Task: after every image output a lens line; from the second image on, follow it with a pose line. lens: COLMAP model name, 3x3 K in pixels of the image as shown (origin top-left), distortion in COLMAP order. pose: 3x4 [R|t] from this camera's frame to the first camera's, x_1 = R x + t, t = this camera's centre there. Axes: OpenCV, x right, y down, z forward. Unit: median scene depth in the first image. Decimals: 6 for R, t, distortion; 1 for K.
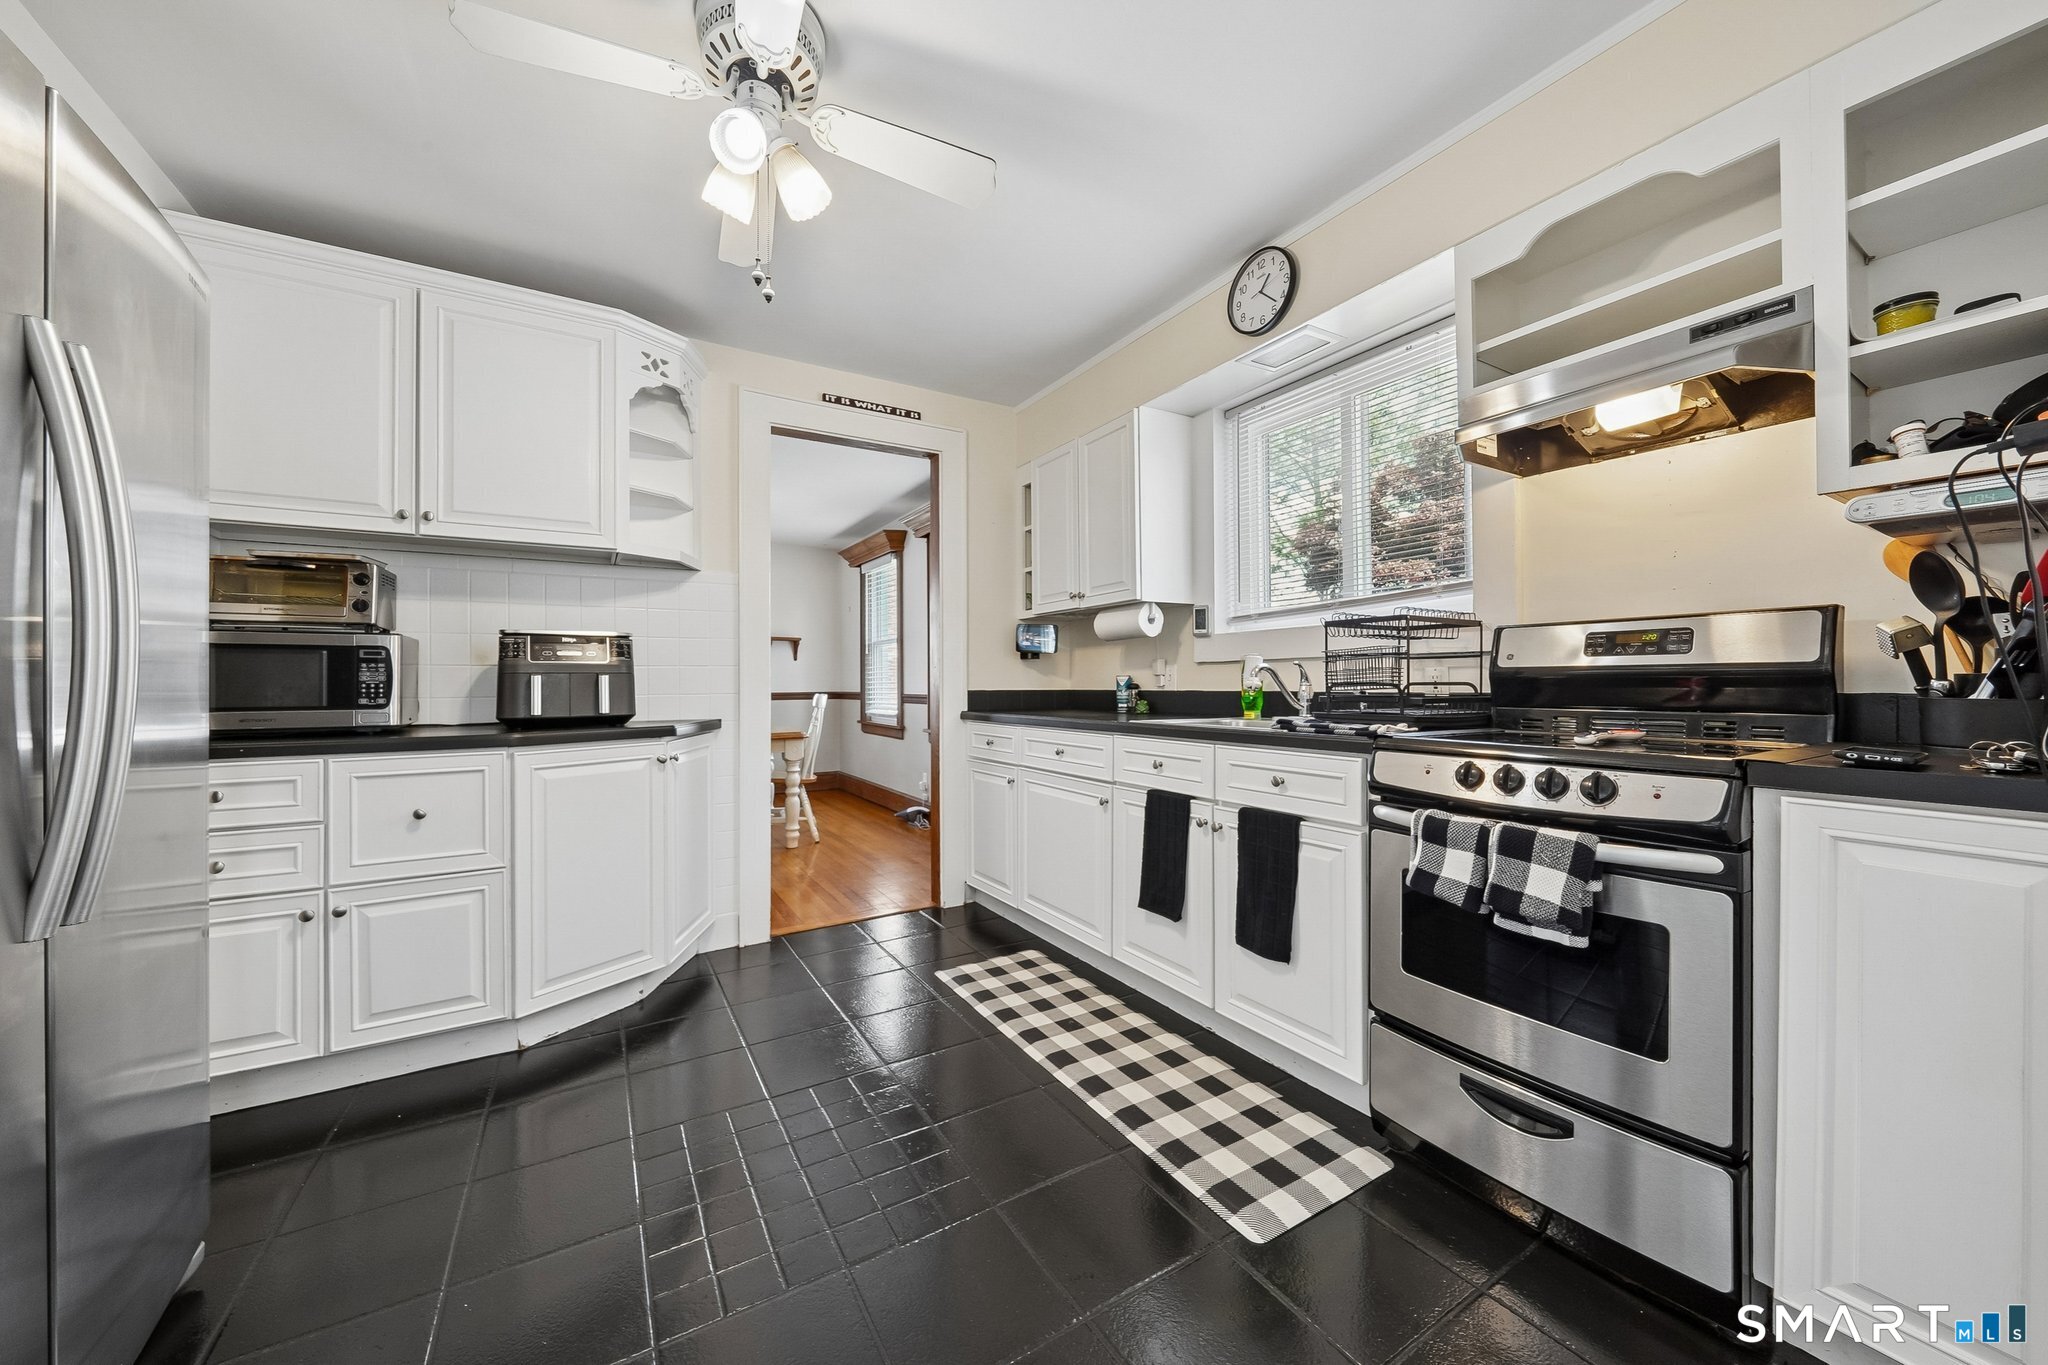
lens RADIAL K [[716.2, 0, 992.8], [0, 716.2, 691.2], [0, 0, 1]] dist [-0.006492, -0.000098]
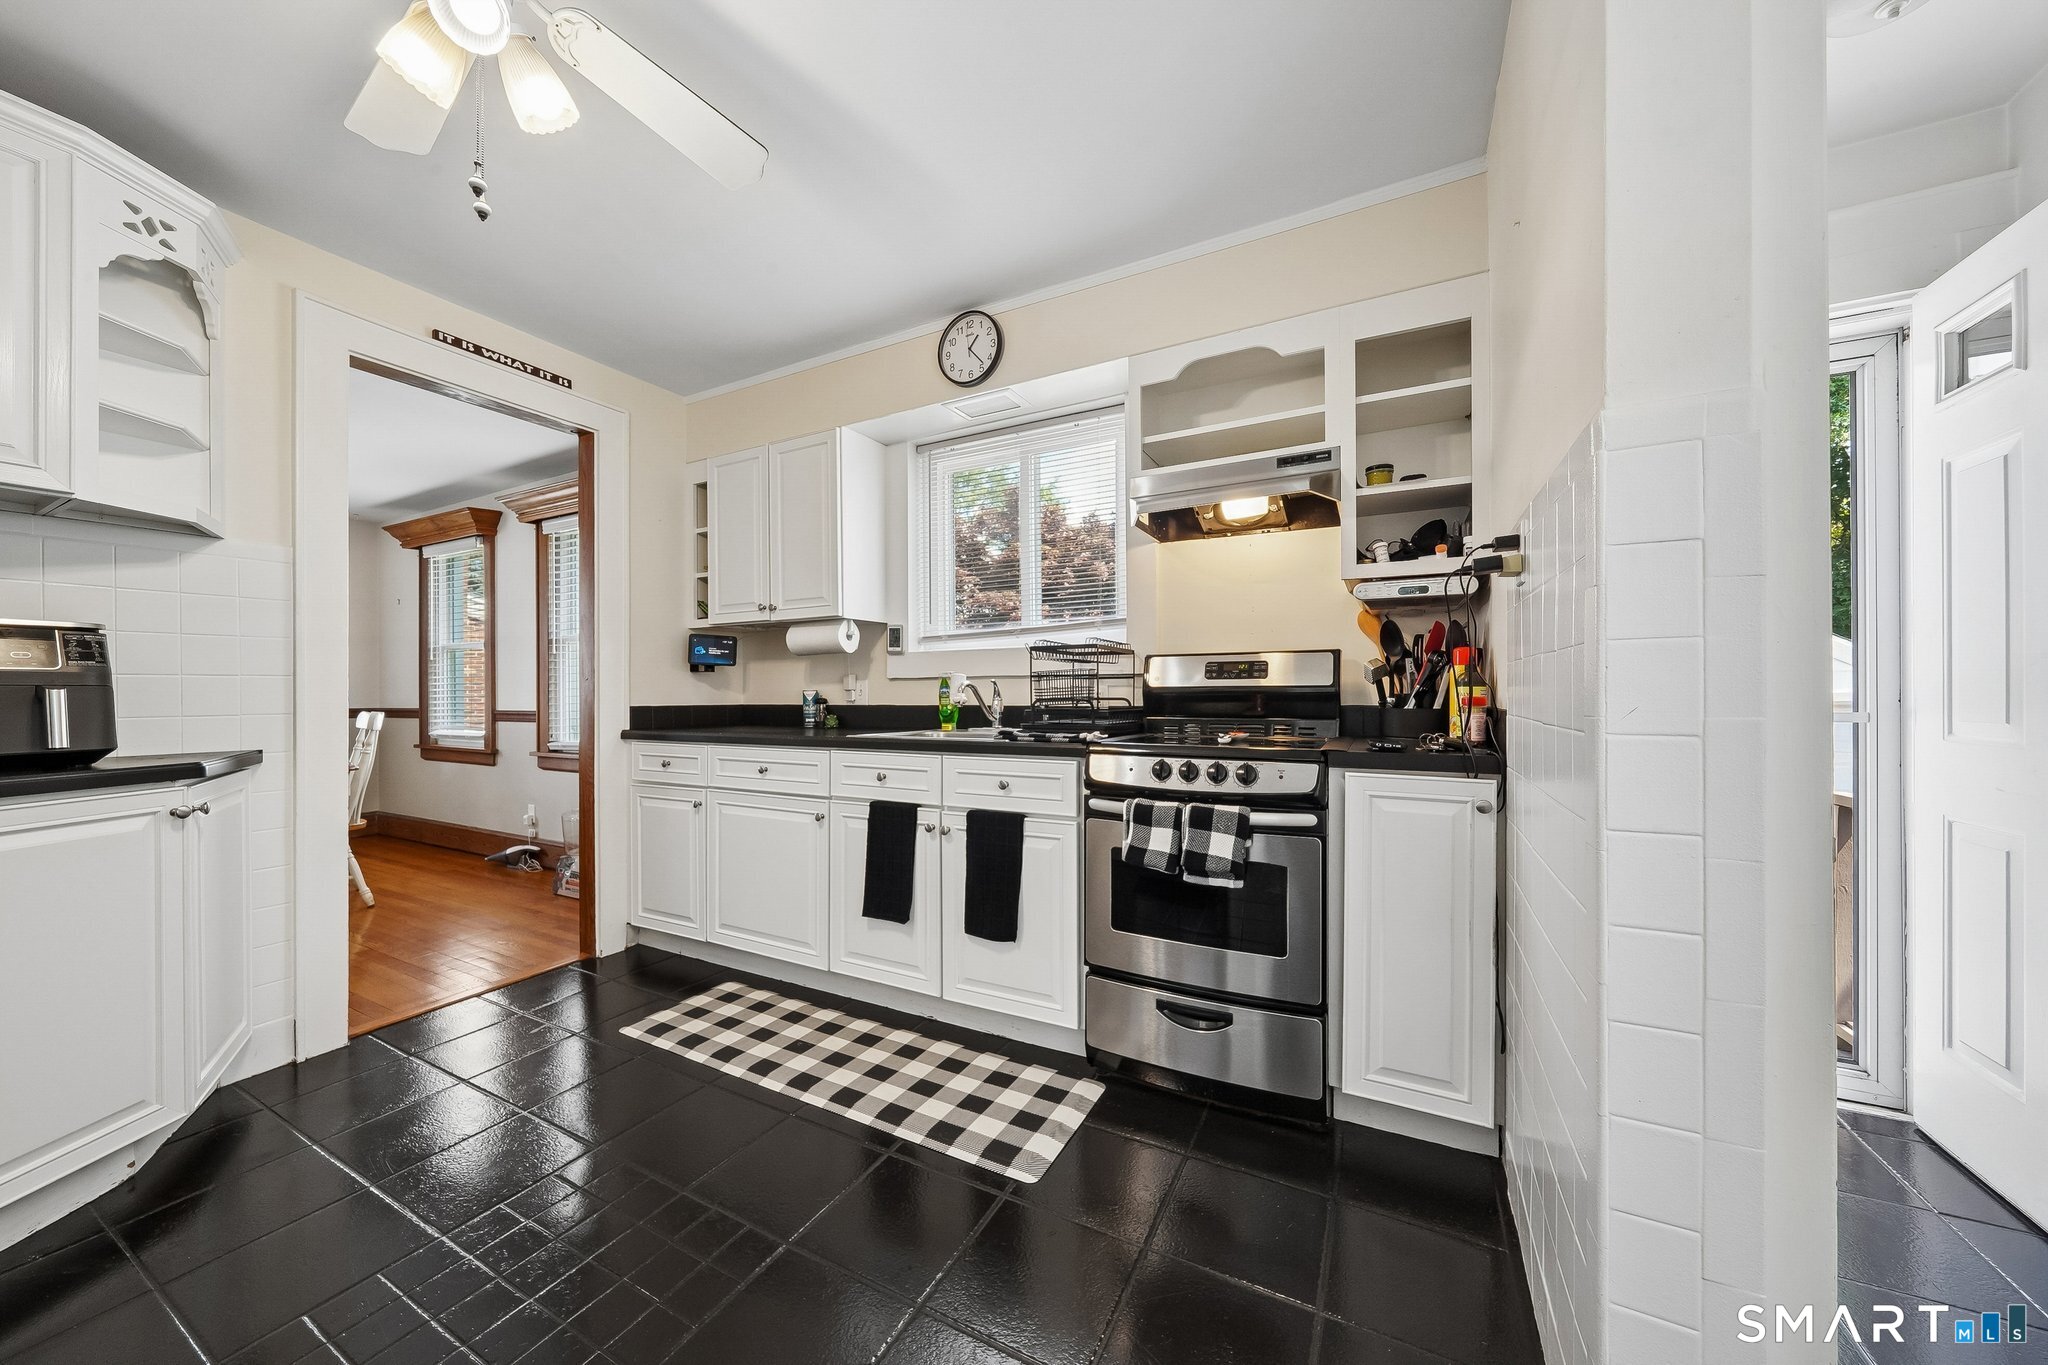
lens RADIAL K [[716.2, 0, 984.1], [0, 716.2, 704.8], [0, 0, 1]] dist [-0.006492, -0.000098]
pose [[0.854861, -0.007825, 0.518798, -0.194413], [0.006473, 0.999969, 0.004416, -0.006606], [-0.518817, -0.000416, 0.854885, 0.031223]]
